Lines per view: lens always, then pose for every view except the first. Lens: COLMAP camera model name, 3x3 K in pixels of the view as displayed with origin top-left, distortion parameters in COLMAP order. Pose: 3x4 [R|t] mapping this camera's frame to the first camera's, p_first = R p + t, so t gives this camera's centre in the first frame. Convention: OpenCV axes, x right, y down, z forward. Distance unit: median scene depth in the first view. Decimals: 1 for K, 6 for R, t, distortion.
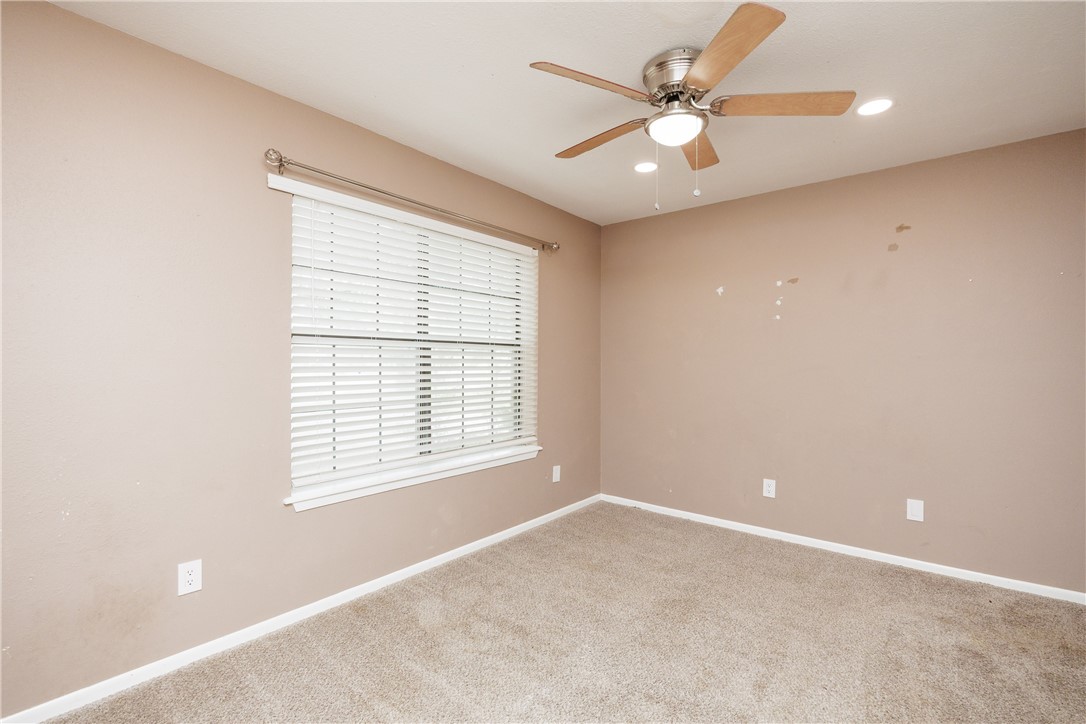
lens RADIAL K [[478.5, 0, 540.2], [0, 478.5, 362.4], [0, 0, 1]] dist [-0.021613, 0.002429]
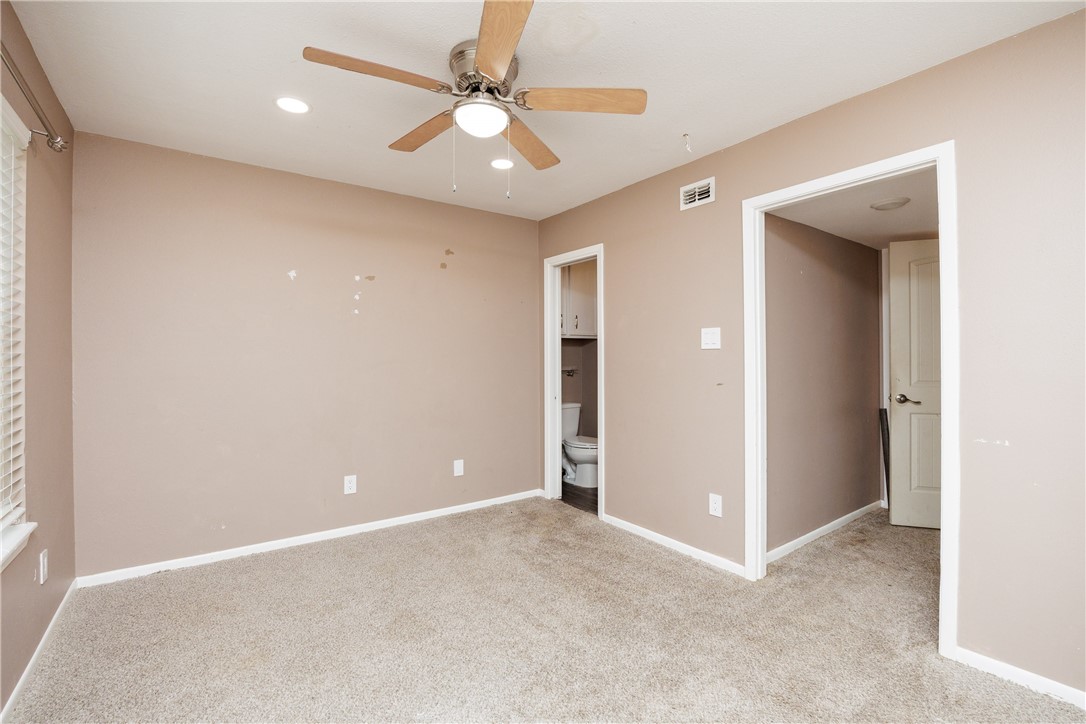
lens RADIAL K [[478.5, 0, 544.1], [0, 478.5, 354.0], [0, 0, 1]] dist [-0.021613, 0.002429]
pose [[0.244794, 0.002013, 0.969573, -0.436194], [0.005574, 0.999978, -0.003484, 0.000196], [-0.969559, 0.006257, 0.244777, 0.428024]]
